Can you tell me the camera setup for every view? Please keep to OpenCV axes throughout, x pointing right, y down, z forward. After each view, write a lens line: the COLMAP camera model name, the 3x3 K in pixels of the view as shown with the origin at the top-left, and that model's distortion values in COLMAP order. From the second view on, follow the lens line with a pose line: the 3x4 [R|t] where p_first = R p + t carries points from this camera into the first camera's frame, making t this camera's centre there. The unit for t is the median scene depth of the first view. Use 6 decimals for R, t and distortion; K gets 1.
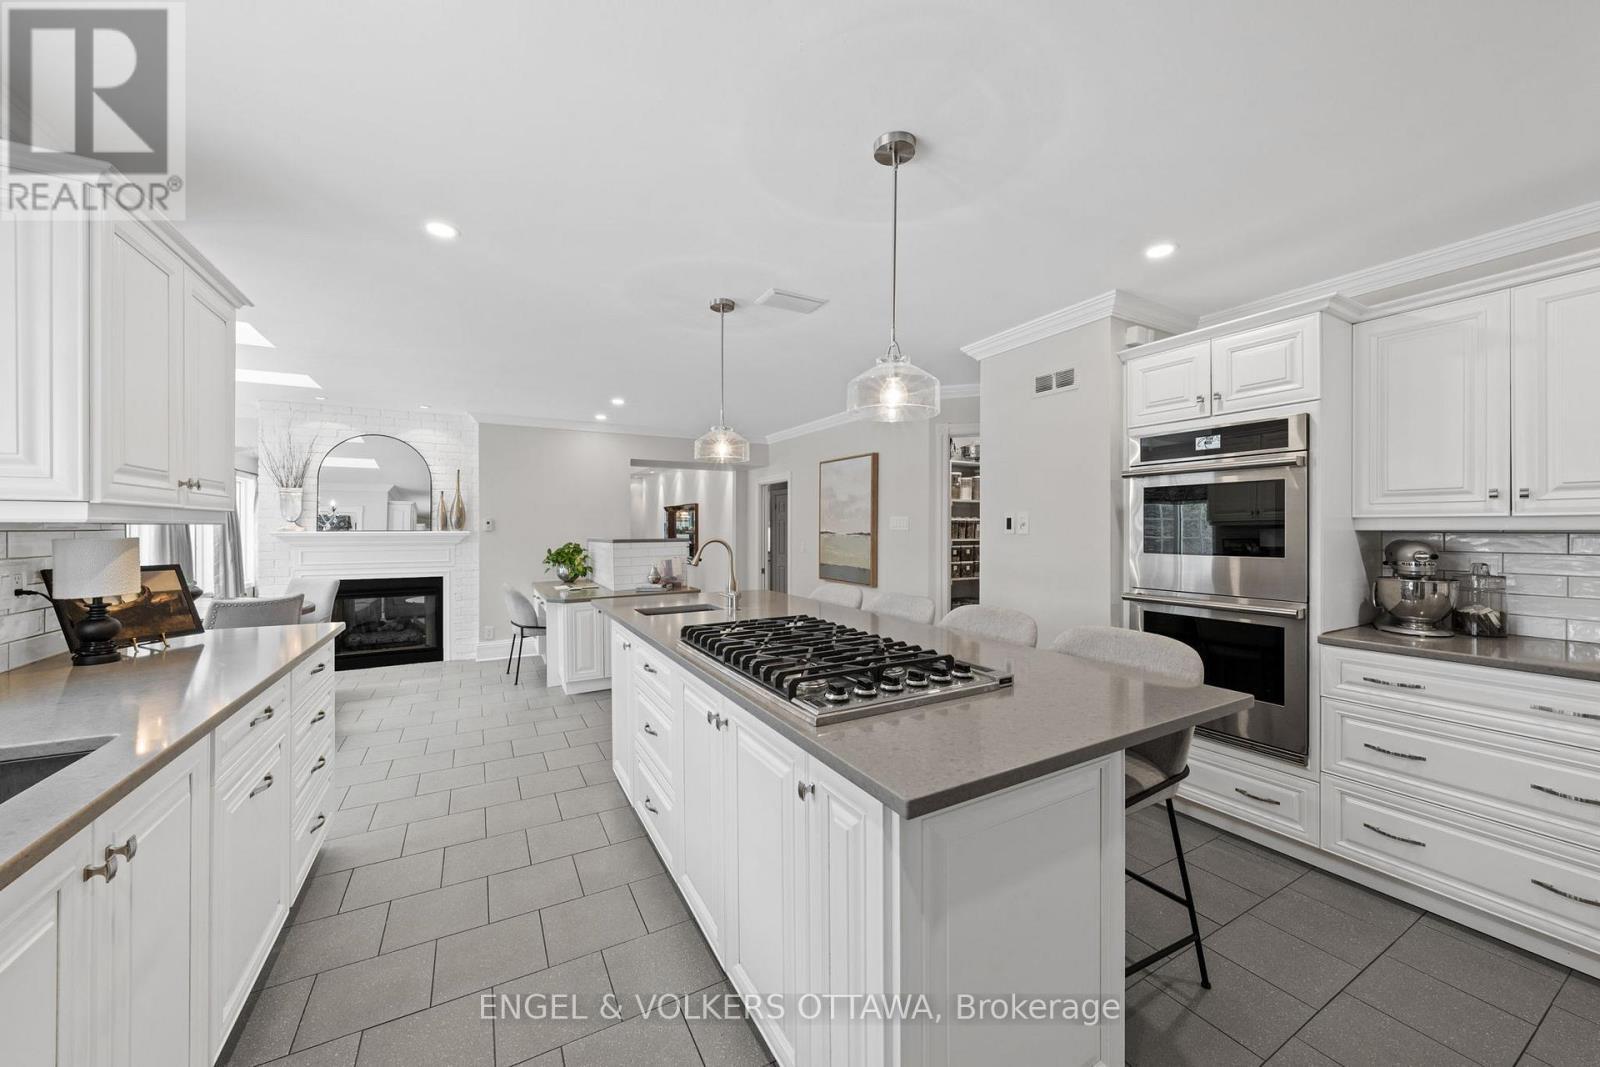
lens RADIAL K [[581.8, 0, 800.0], [0, 581.8, 533.5], [0, 0, 1]] dist [-0.000889, -0.000043]
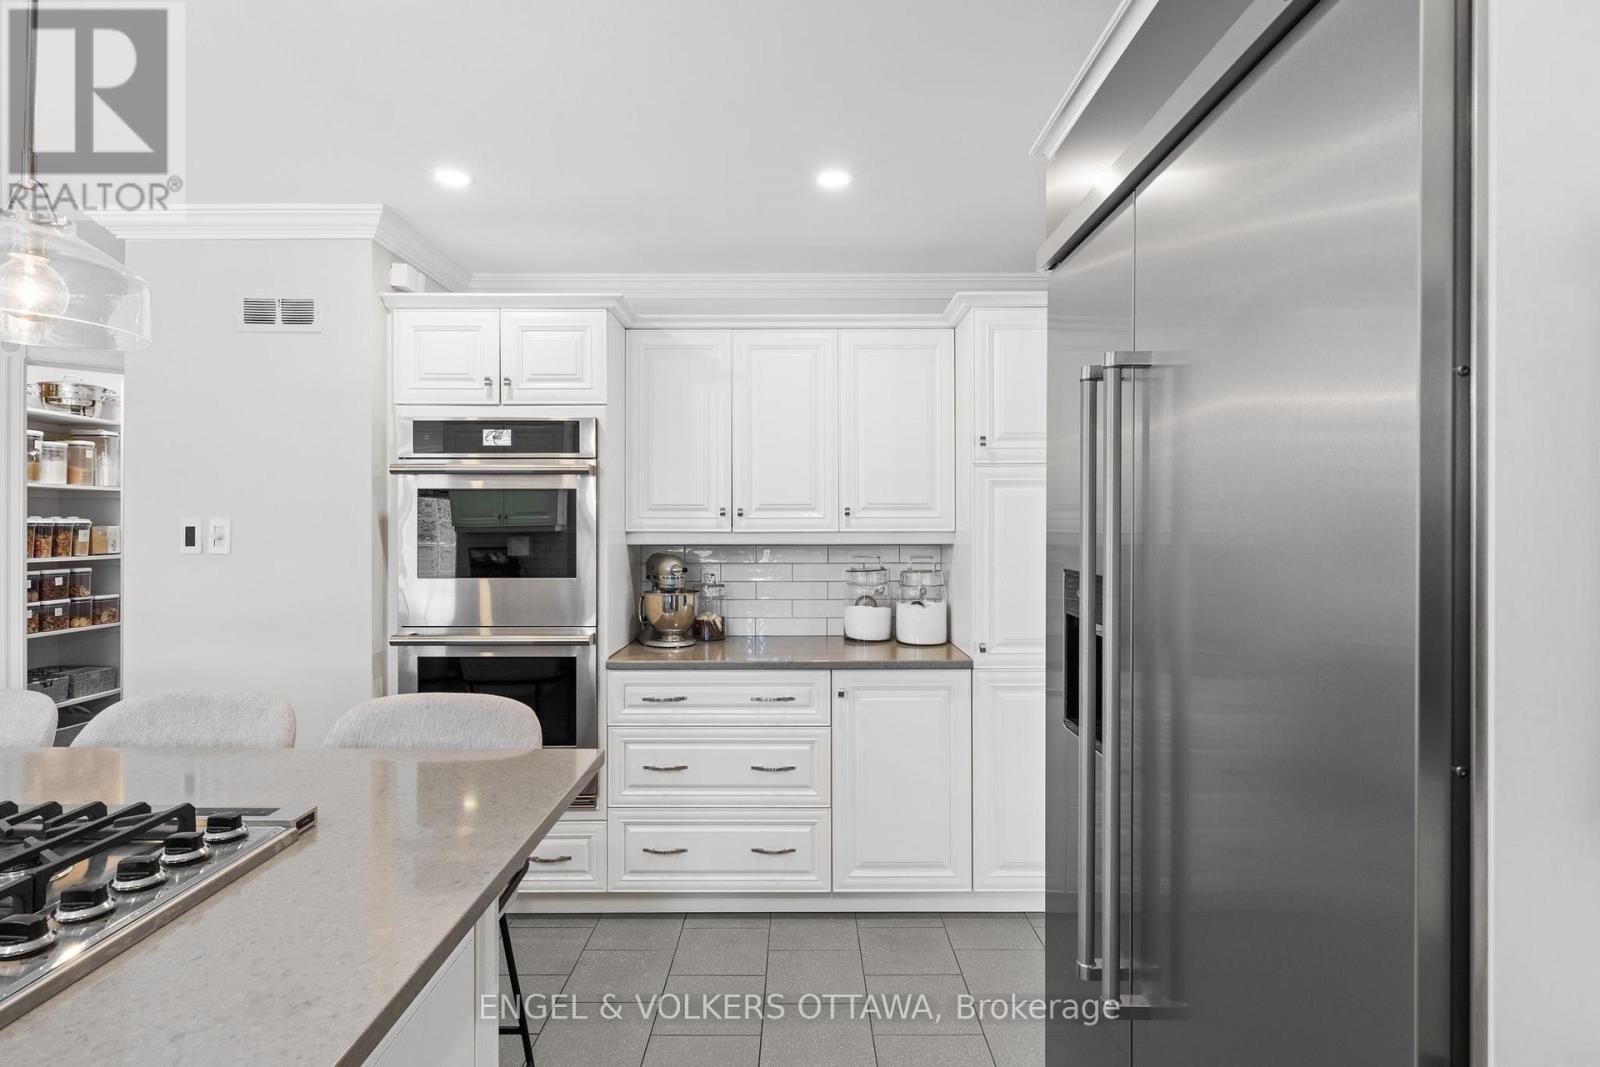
lens RADIAL K [[825.0, 0, 799.8], [0, 825.0, 526.7], [0, 0, 1]] dist [-0.001451, 0.000045]
pose [[0.483702, -0.001187, 0.875232, -0.100303], [0.005414, 0.999984, -0.001636, -0.032524], [-0.875216, 0.005529, 0.483700, 0.097485]]
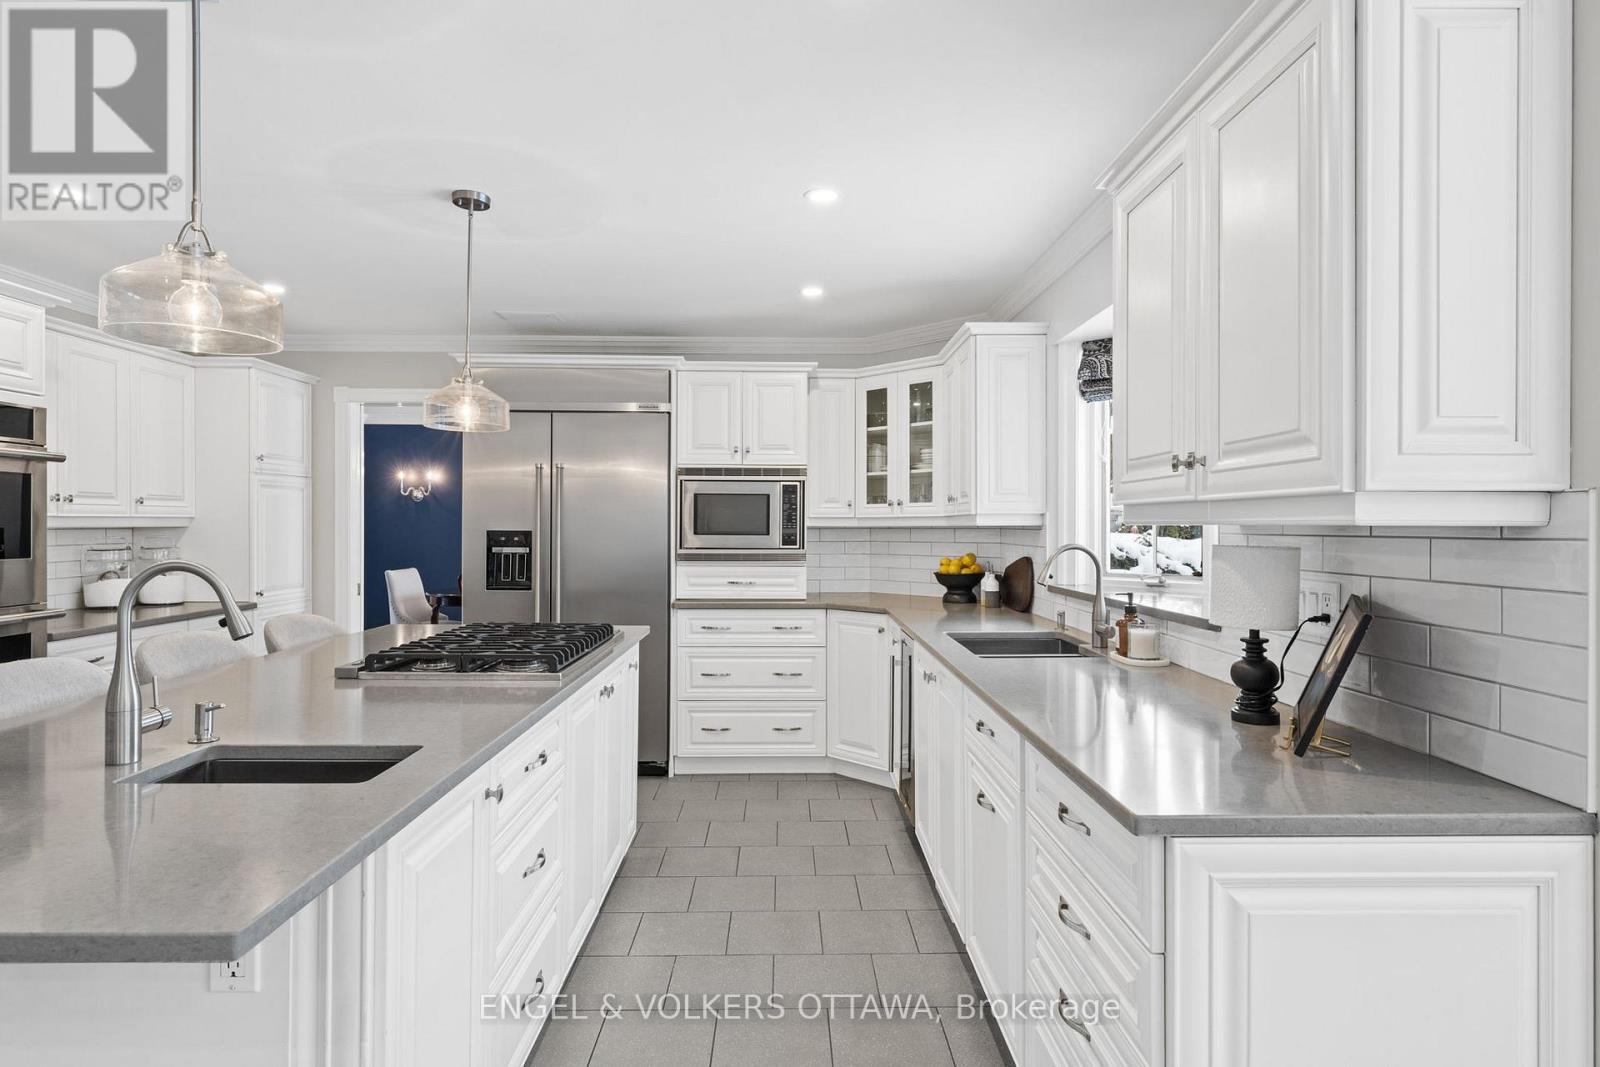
lens RADIAL K [[825.0, 0, 799.8], [0, 825.0, 526.7], [0, 0, 1]] dist [-0.001451, 0.000045]
pose [[-0.884381, -0.002437, 0.466759, -0.885895], [0.001076, 0.999973, 0.007260, -0.016439], [-0.466764, 0.006923, -0.884355, 1.612084]]
